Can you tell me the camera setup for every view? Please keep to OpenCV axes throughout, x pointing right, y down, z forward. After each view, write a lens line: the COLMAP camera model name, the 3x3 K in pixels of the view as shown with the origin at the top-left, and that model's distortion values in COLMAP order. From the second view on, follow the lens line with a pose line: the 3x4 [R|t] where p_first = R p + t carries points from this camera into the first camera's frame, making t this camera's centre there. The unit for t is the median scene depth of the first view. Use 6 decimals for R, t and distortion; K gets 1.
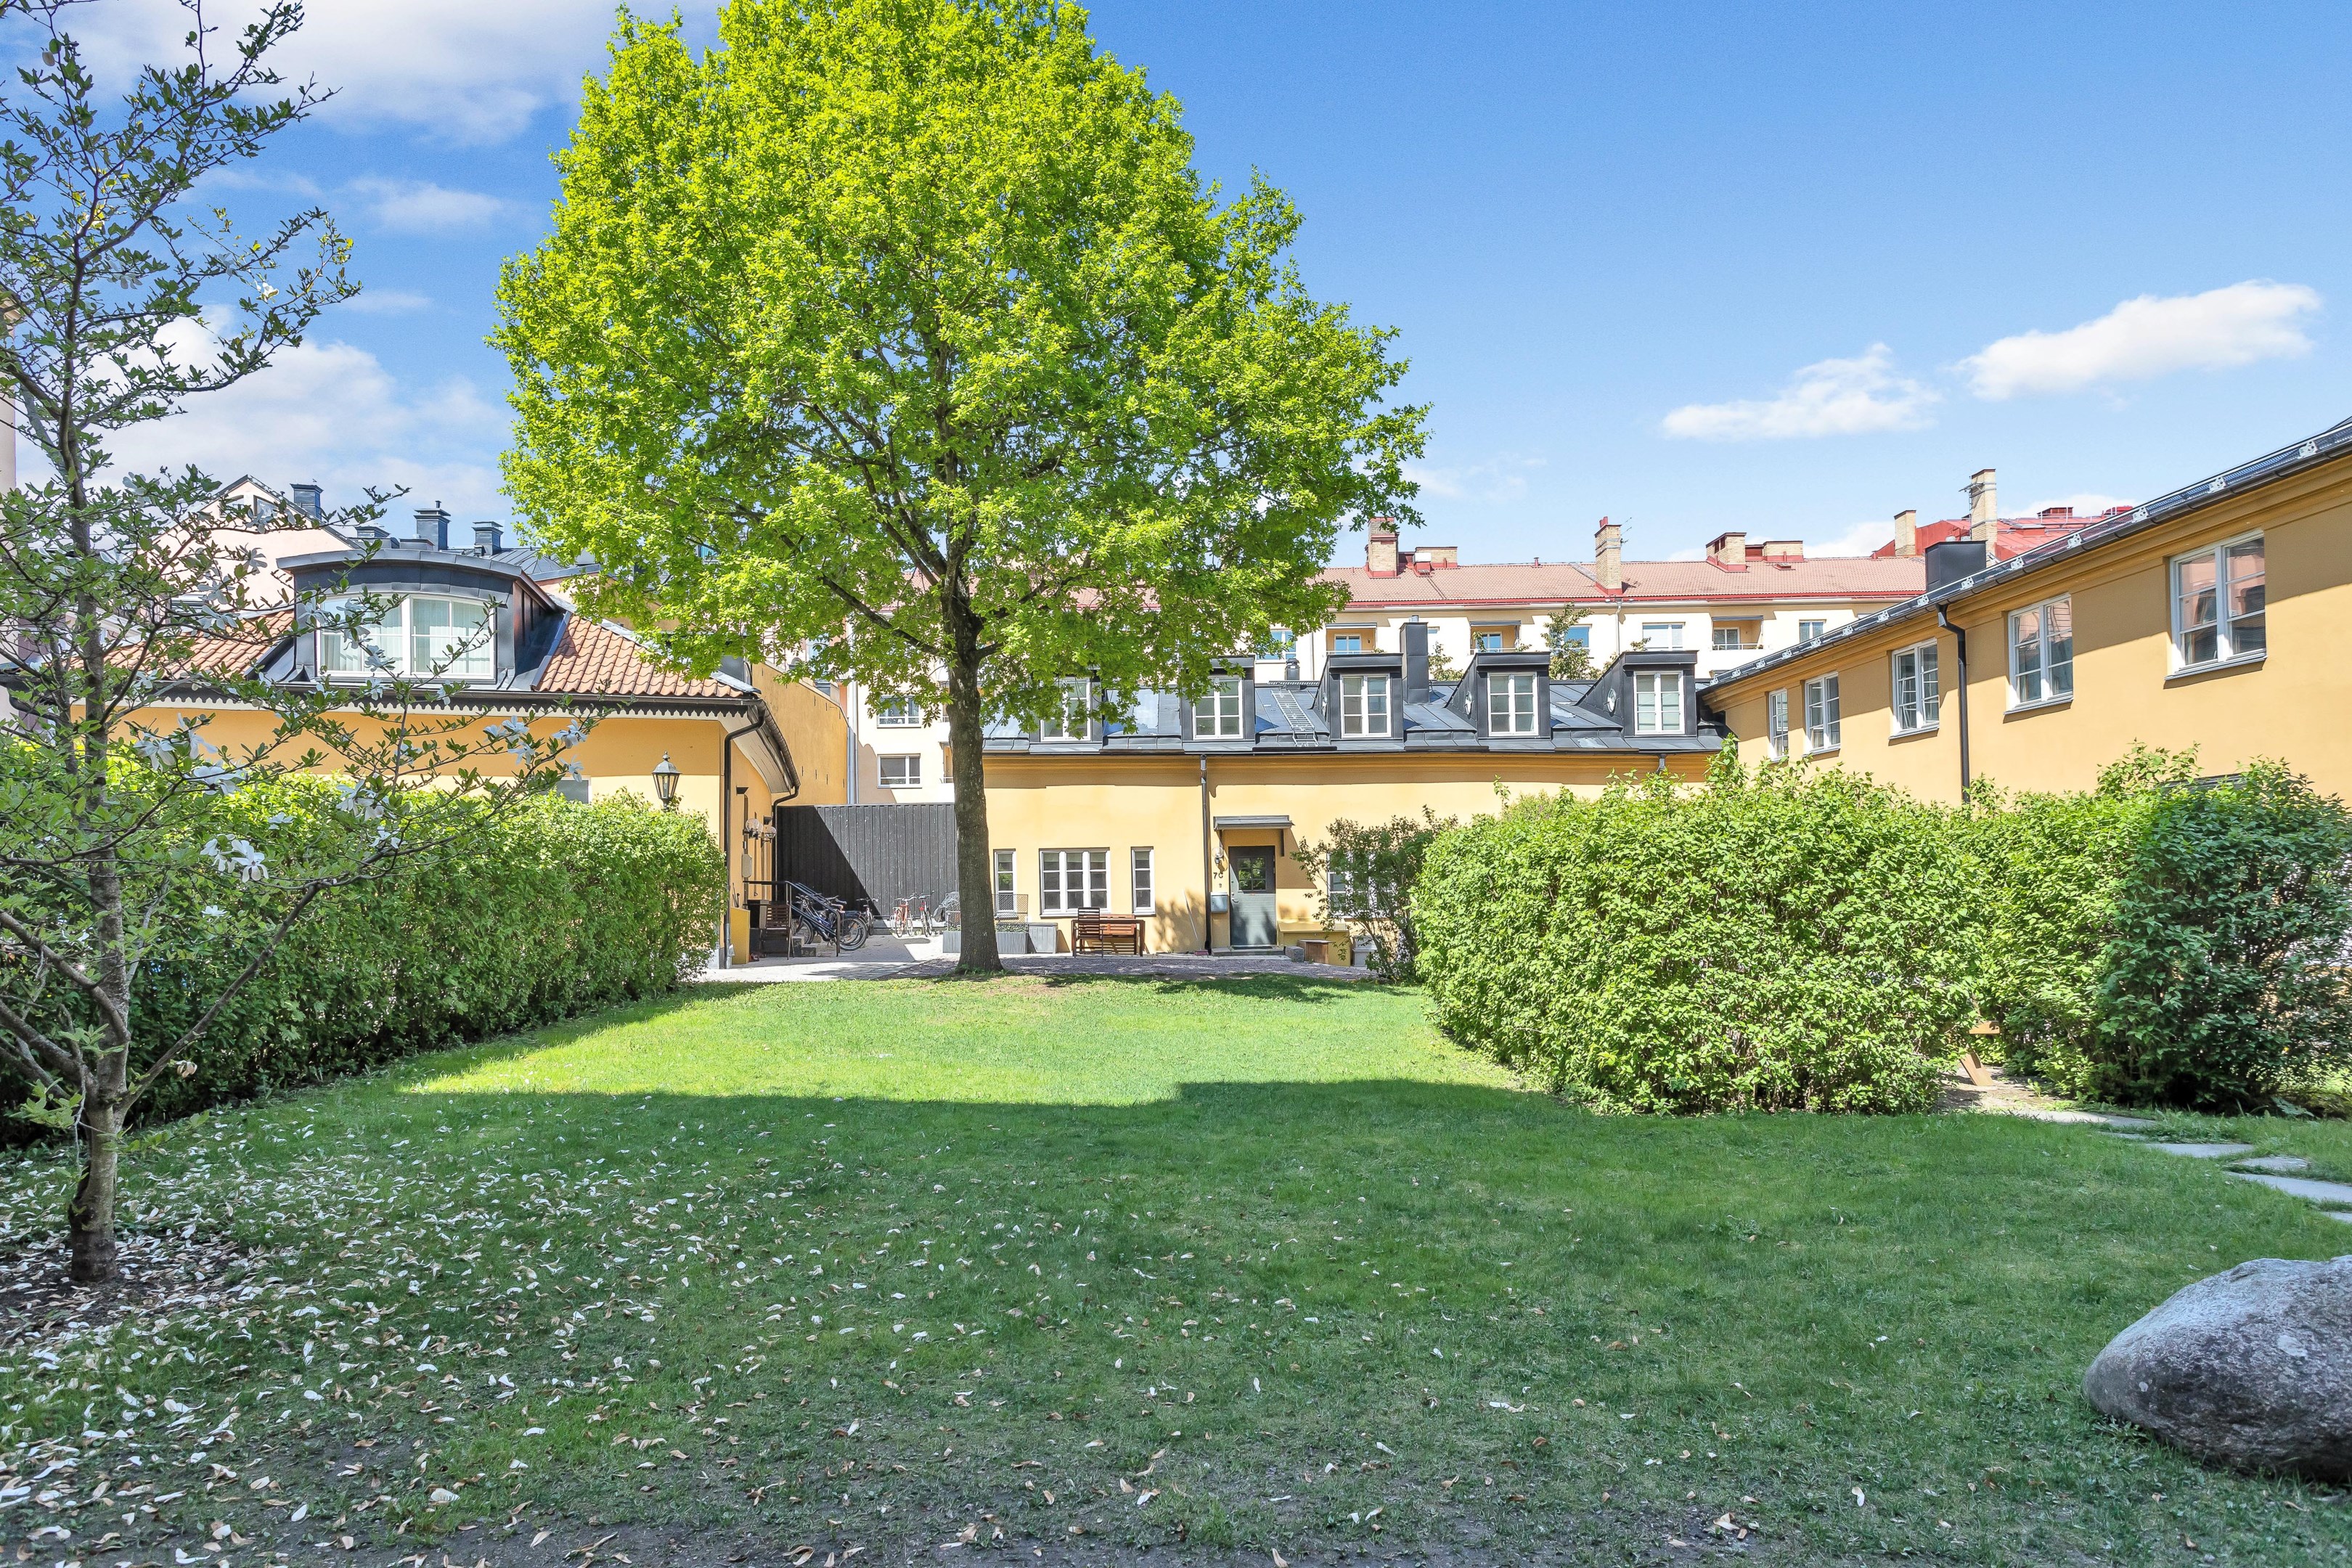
lens RADIAL K [[1435.7, 0, 1176.0], [0, 1435.7, 827.0], [0, 0, 1]] dist [-0.001353, 0.000802]
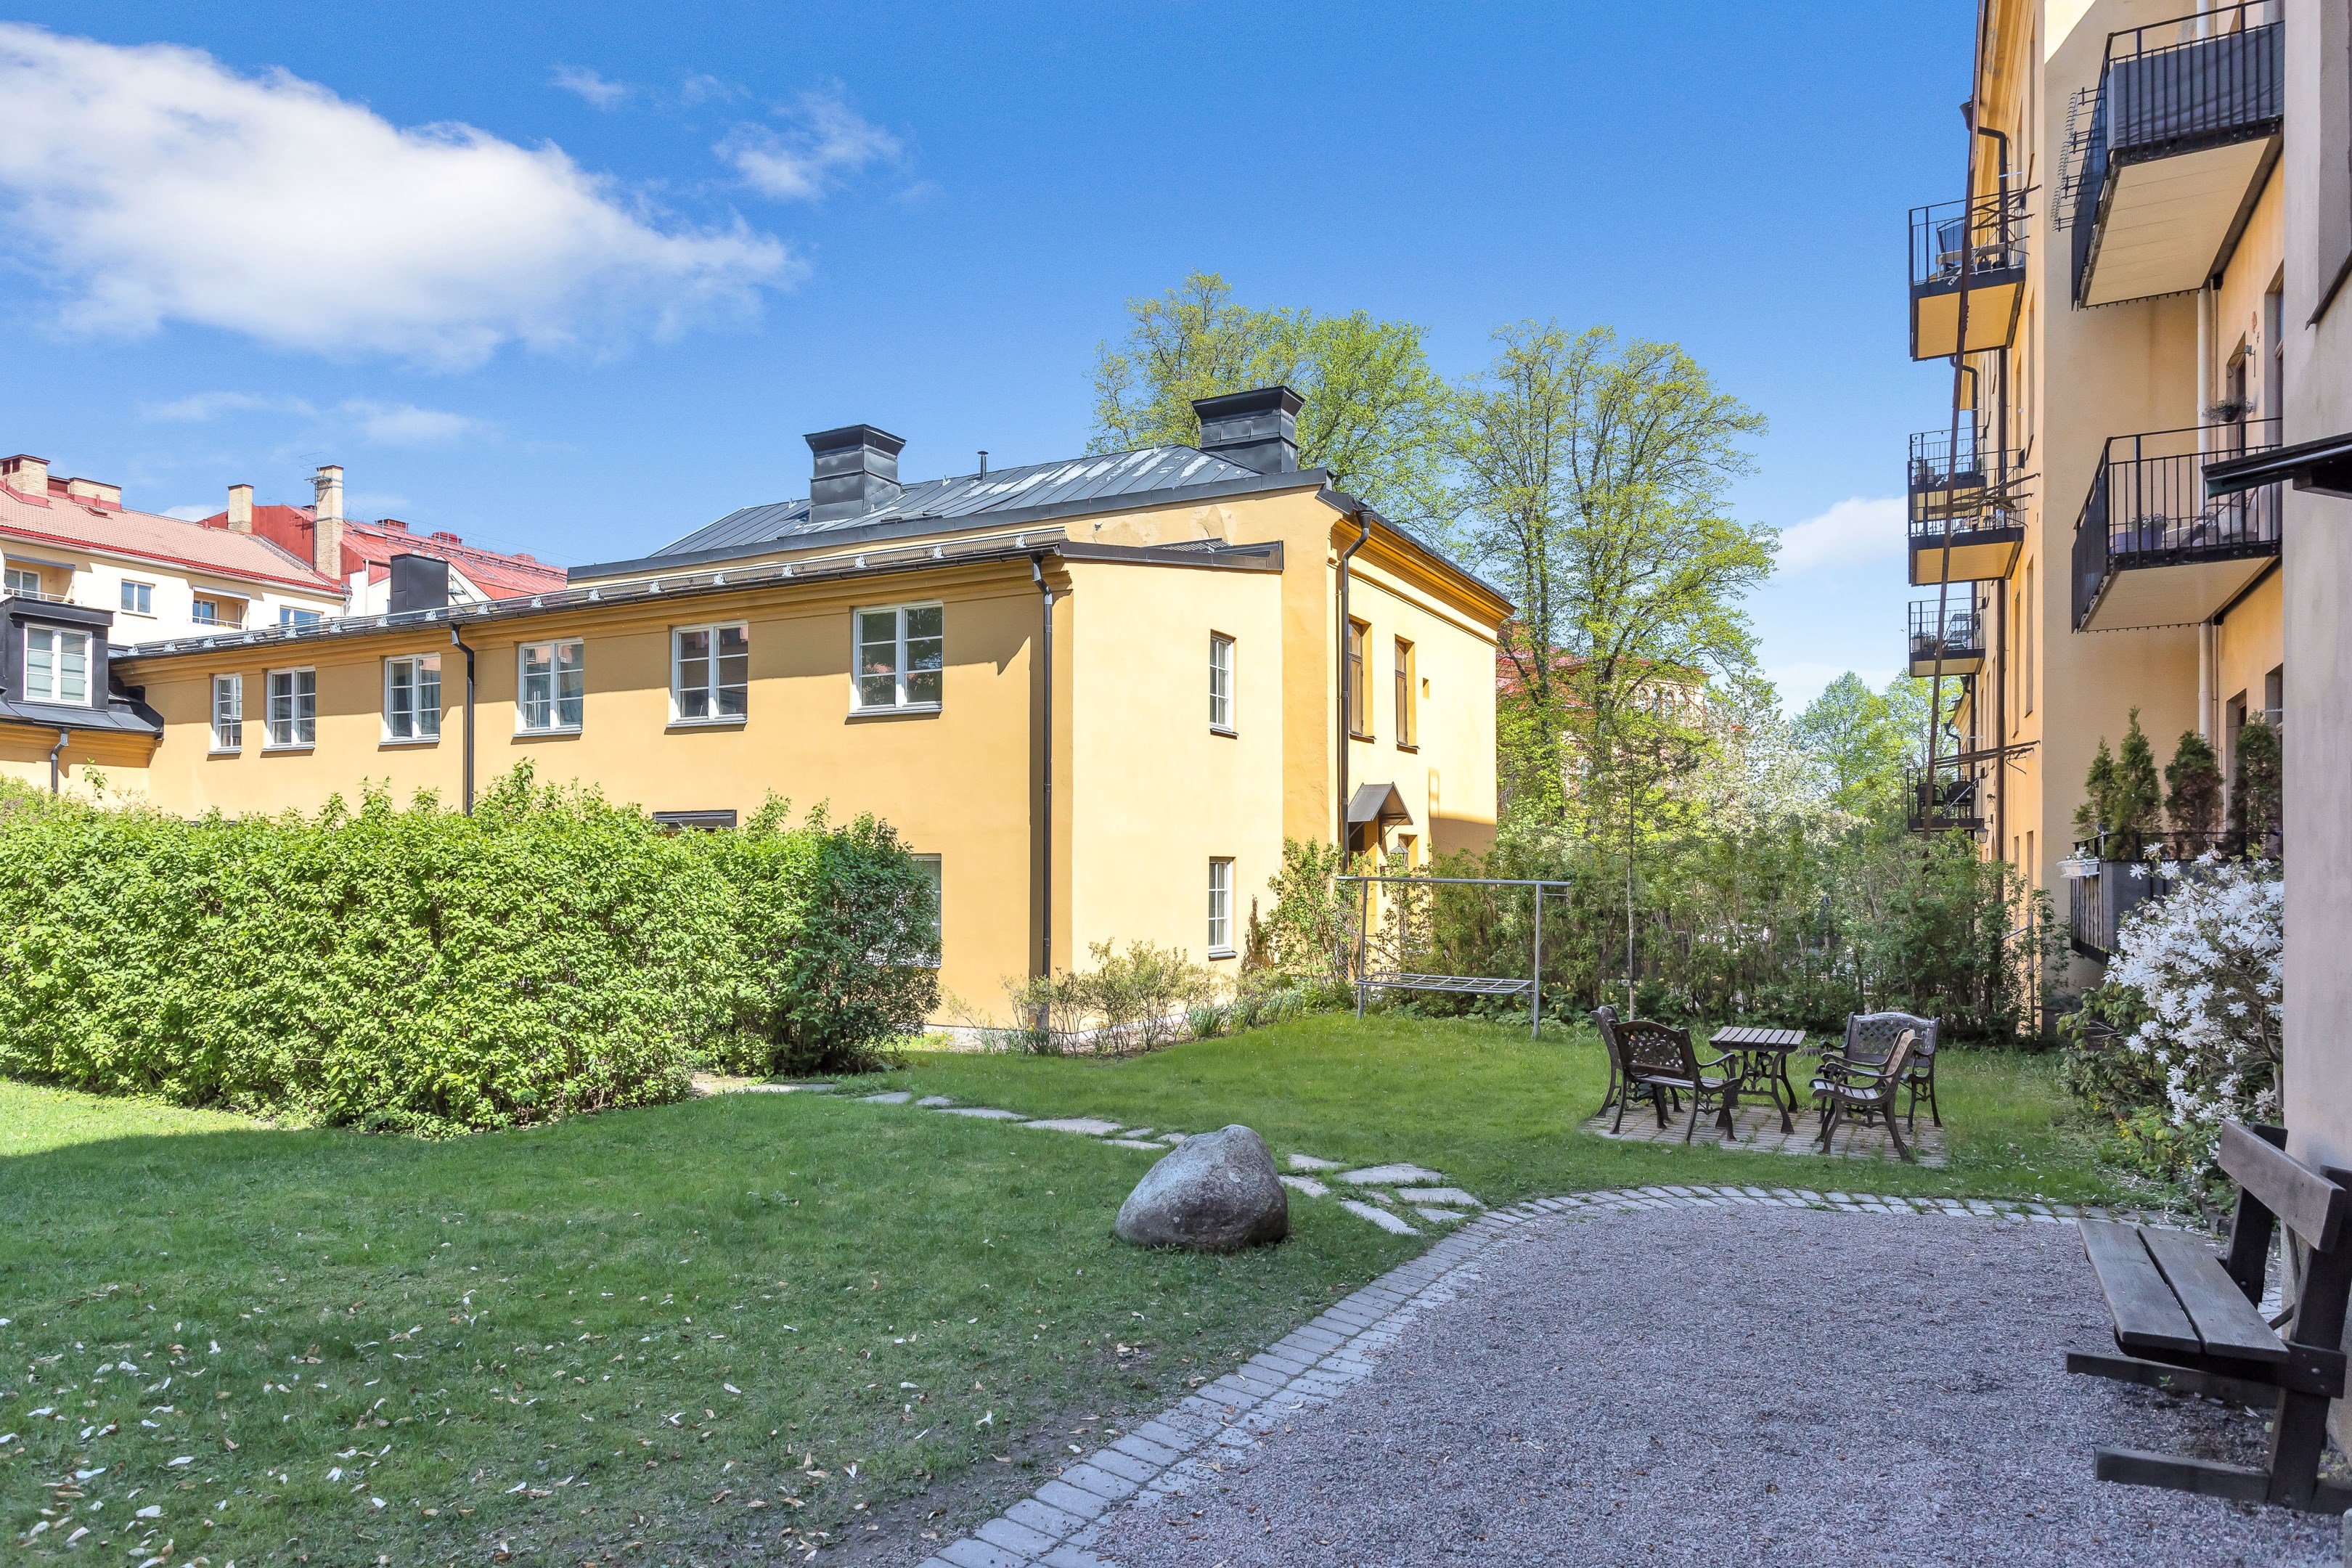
lens RADIAL K [[1500.0, 0, 1176.0], [0, 1500.0, 784.0], [0, 0, 1]] dist [-0.002555, 0.003337]
pose [[0.426703, 0.075713, 0.901217, -0.429143], [-0.054457, 0.996832, -0.057961, -0.008579], [-0.902751, -0.024345, 0.429474, 0.113895]]
